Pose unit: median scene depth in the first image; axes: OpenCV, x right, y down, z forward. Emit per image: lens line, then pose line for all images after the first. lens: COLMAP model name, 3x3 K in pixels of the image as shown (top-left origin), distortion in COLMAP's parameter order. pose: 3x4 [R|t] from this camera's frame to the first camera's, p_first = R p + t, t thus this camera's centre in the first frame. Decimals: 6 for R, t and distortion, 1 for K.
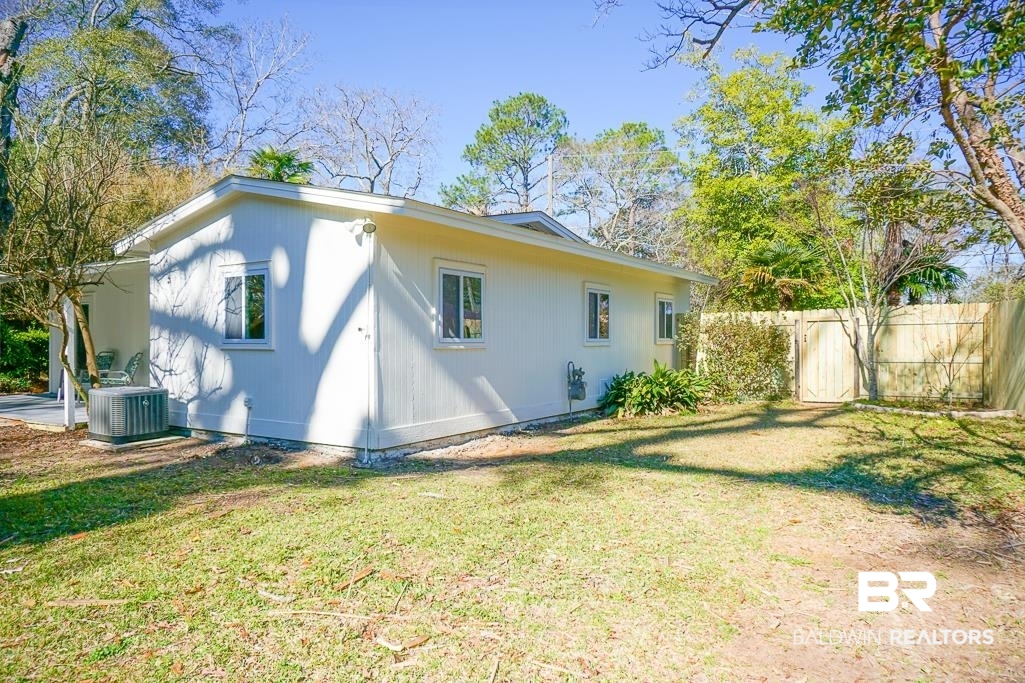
lens RADIAL K [[688.9, 0, 516.7], [0, 688.9, 344.8], [0, 0, 1]] dist [-0.047067, 0.031619]
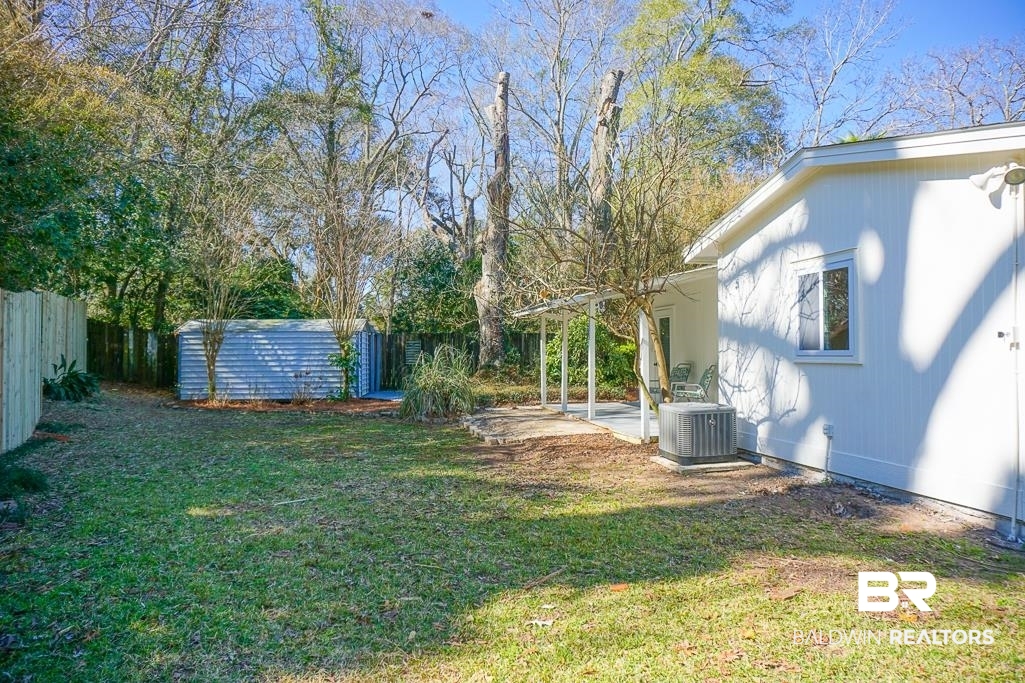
lens RADIAL K [[688.9, 0, 516.7], [0, 688.9, 344.8], [0, 0, 1]] dist [-0.047067, 0.031619]
pose [[0.693097, -0.012782, -0.720731, -0.068325], [0.000968, 0.999858, -0.016801, -0.001910], [0.720843, 0.010946, 0.693012, 0.182851]]
